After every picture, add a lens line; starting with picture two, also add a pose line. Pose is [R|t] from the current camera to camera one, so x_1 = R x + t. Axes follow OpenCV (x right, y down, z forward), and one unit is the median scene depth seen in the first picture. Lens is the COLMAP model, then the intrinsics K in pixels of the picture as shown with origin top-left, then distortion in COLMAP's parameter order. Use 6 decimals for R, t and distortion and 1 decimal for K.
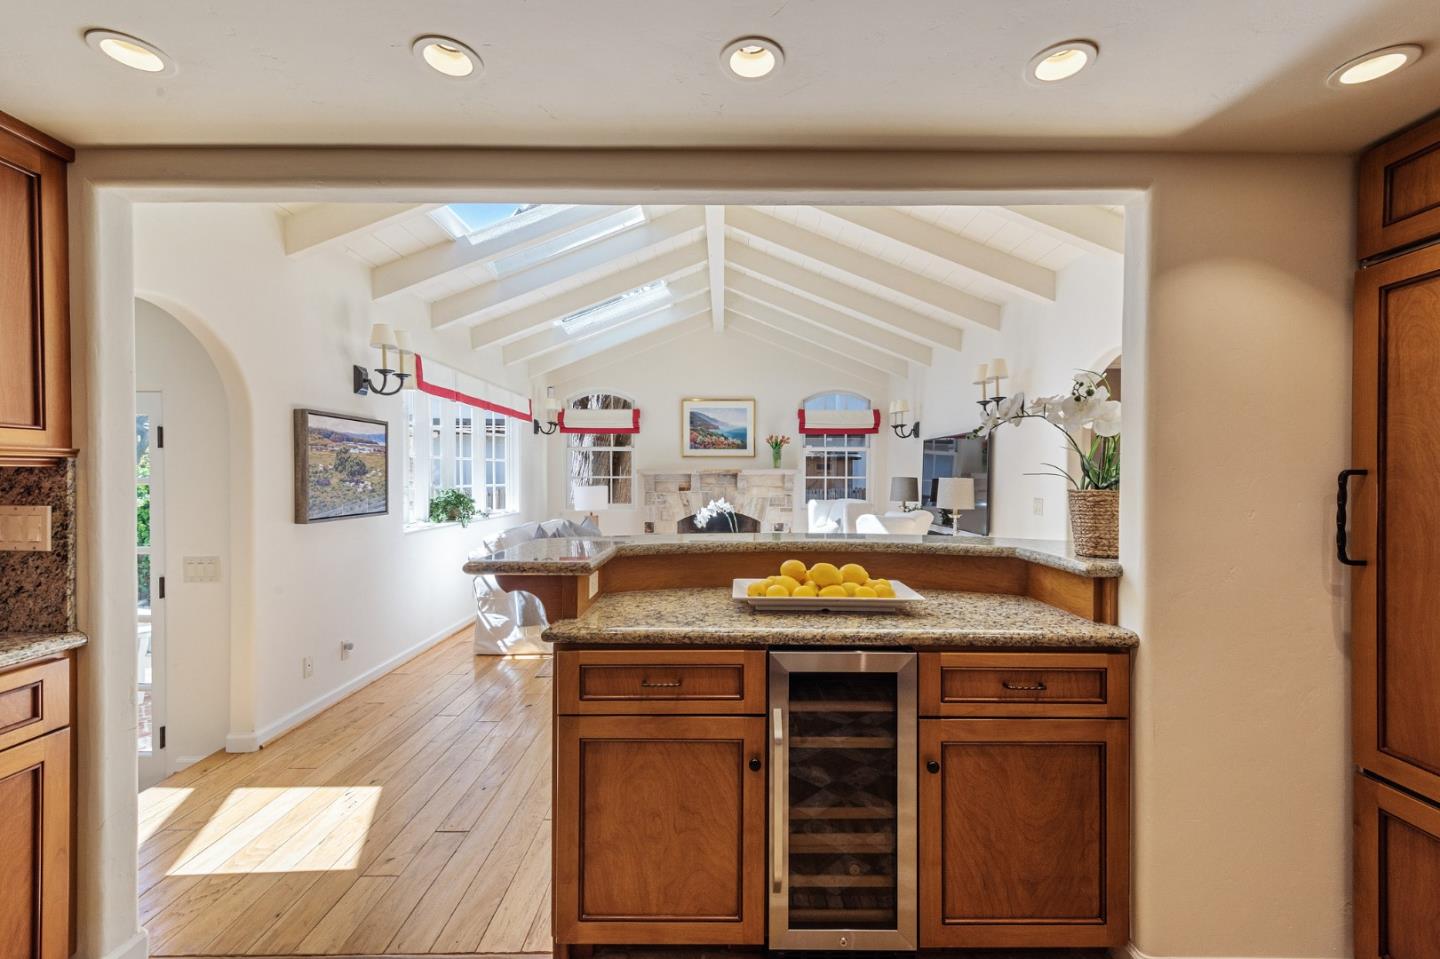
lens RADIAL K [[589.4, 0, 720.9], [0, 589.4, 483.0], [0, 0, 1]] dist [0.001727, -0.000517]
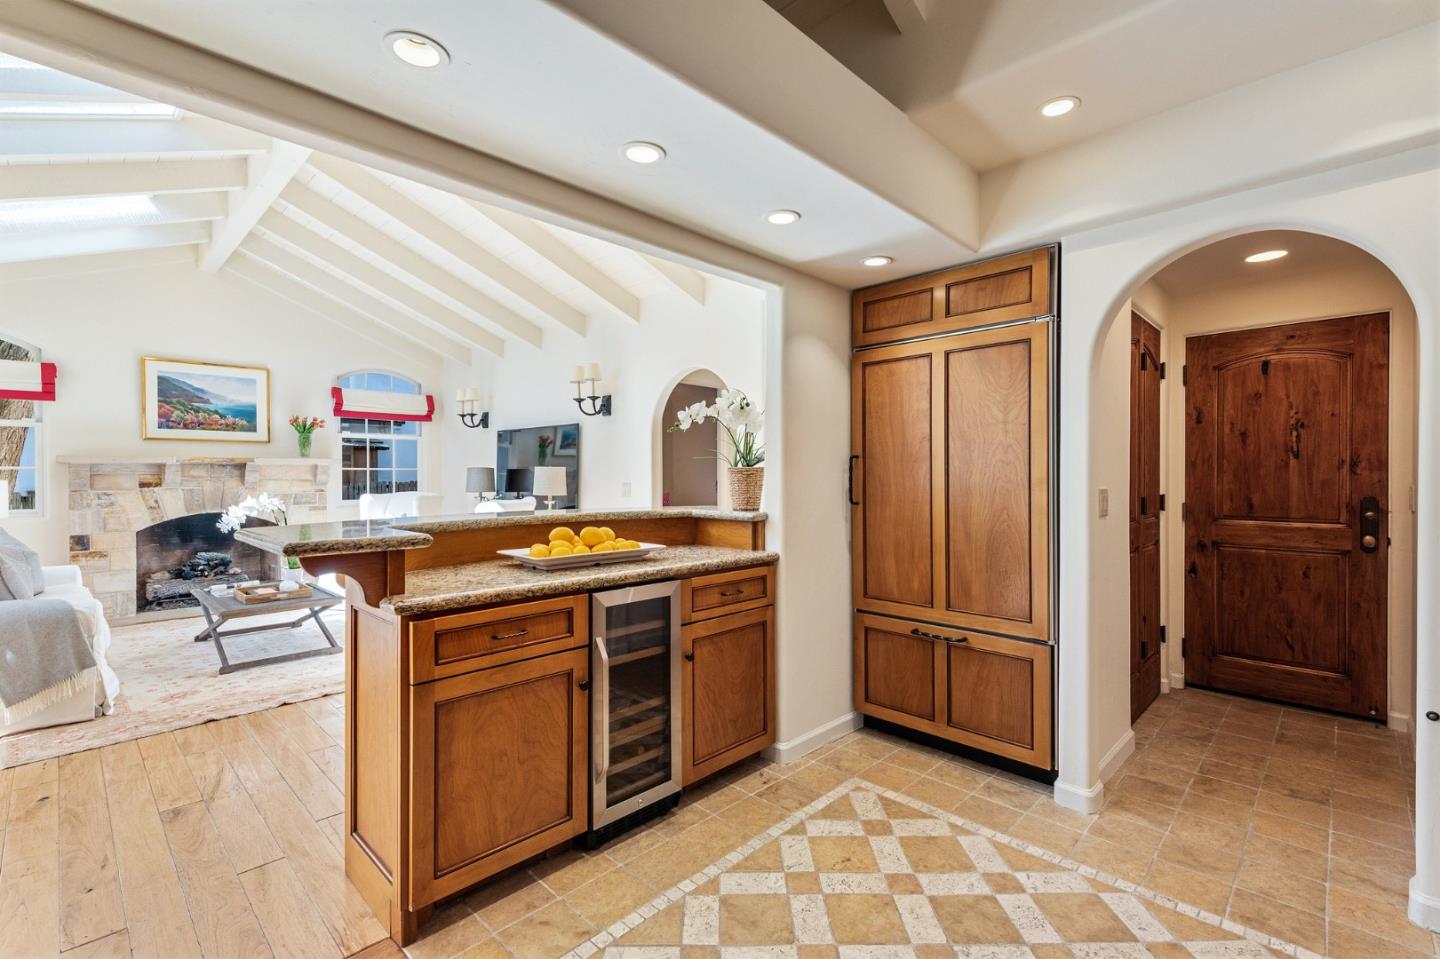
lens RADIAL K [[645.0, 0, 720.0], [0, 645.0, 479.5], [0, 0, 1]] dist [0.002892, 0.000155]
pose [[0.699811, -0.009398, 0.714266, -0.690830], [0.010173, 0.999943, 0.003189, 0.042243], [-0.714256, 0.005034, 0.699867, -0.151693]]
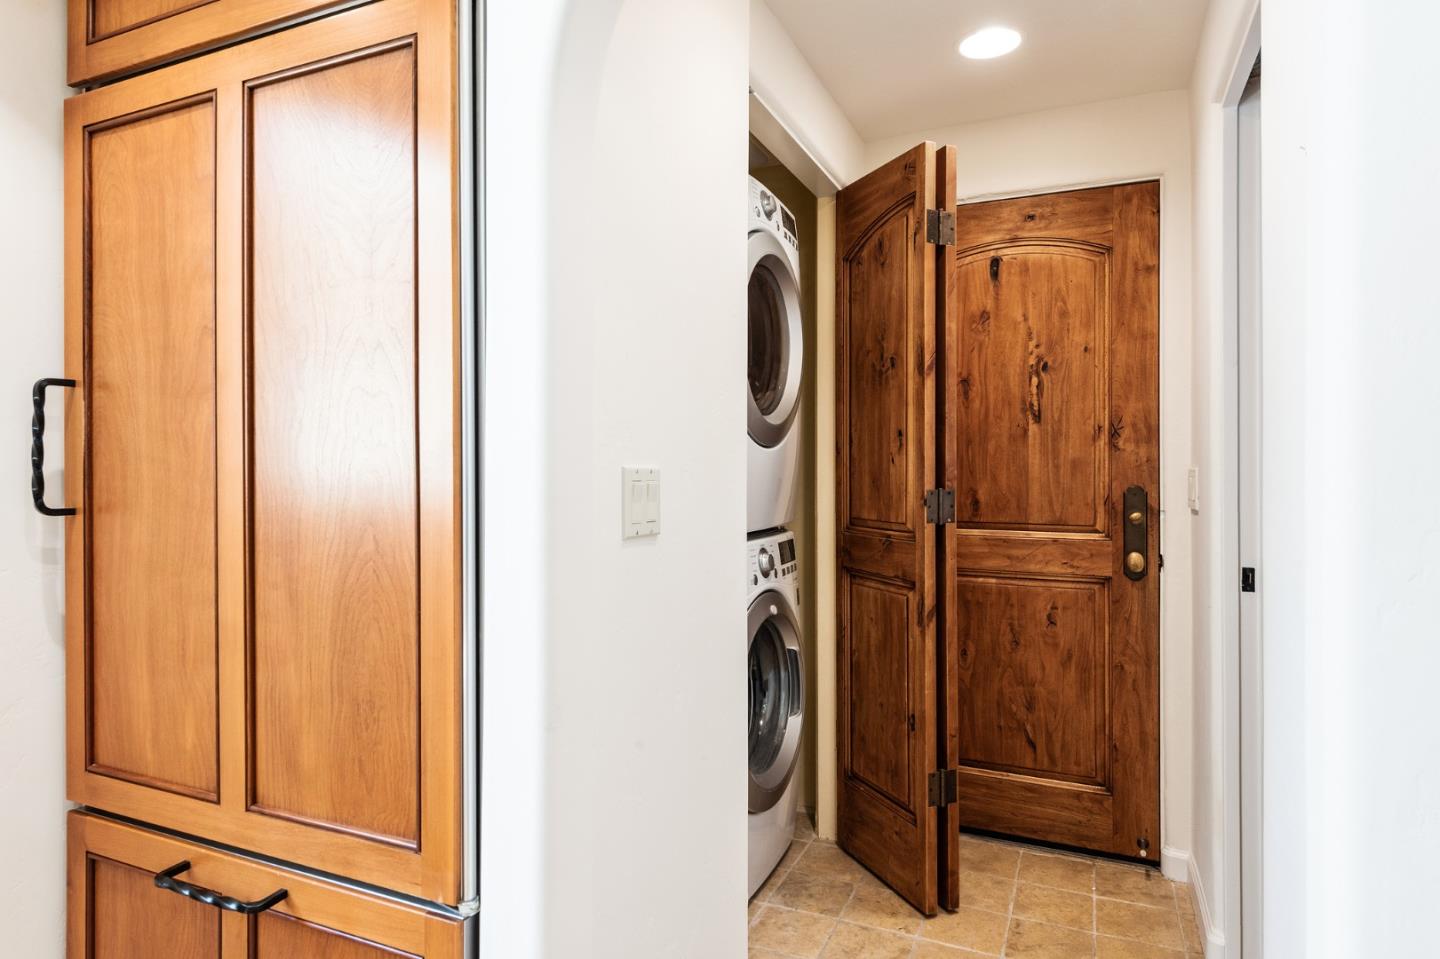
lens RADIAL K [[842.7, 0, 721.3], [0, 842.7, 461.8], [0, 0, 1]] dist [0.014050, -0.000080]
pose [[0.402731, 0.002365, 0.915315, 0.435043], [0.007438, 0.999955, -0.005856, 0.081067], [-0.915288, 0.009167, 0.402696, -0.114353]]
